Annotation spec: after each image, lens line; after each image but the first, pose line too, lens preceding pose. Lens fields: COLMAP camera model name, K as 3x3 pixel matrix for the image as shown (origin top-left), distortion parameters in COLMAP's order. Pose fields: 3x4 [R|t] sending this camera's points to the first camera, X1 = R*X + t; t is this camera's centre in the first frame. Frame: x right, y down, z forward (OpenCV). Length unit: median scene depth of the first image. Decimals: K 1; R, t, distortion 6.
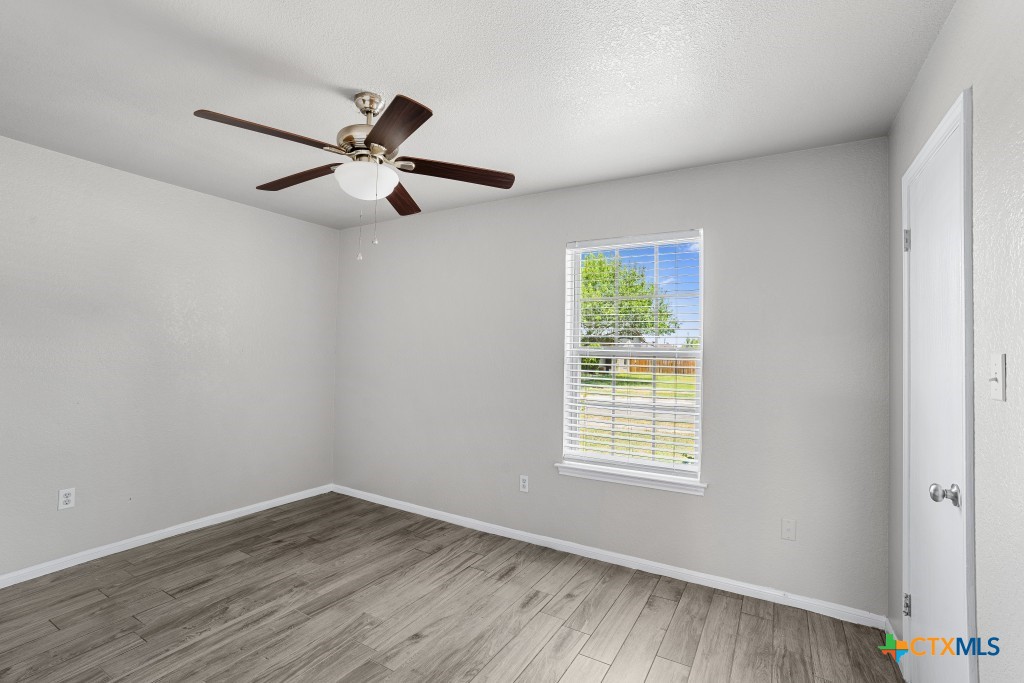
lens RADIAL K [[466.6, 0, 510.6], [0, 466.6, 338.8], [0, 0, 1]] dist [-0.082561, 0.041639]
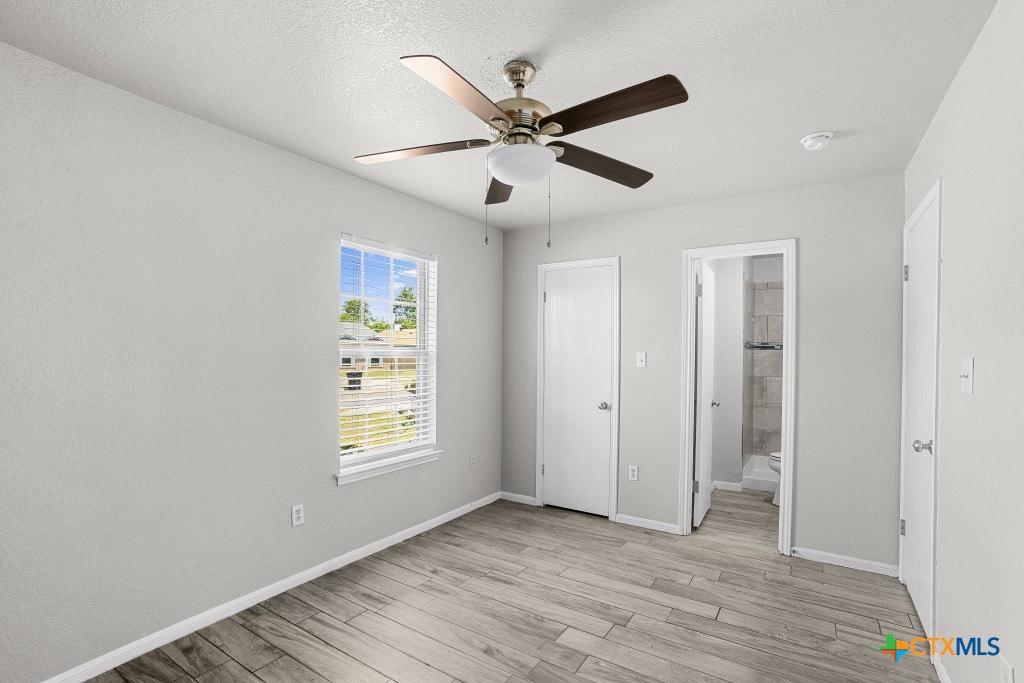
lens RADIAL K [[466.6, 0, 510.6], [0, 466.6, 338.8], [0, 0, 1]] dist [-0.082561, 0.041639]
pose [[0.063015, 0.009388, 0.997968, -0.890974], [-0.023034, 0.999703, -0.007950, -0.000436], [-0.997747, -0.022486, 0.063213, 0.688650]]
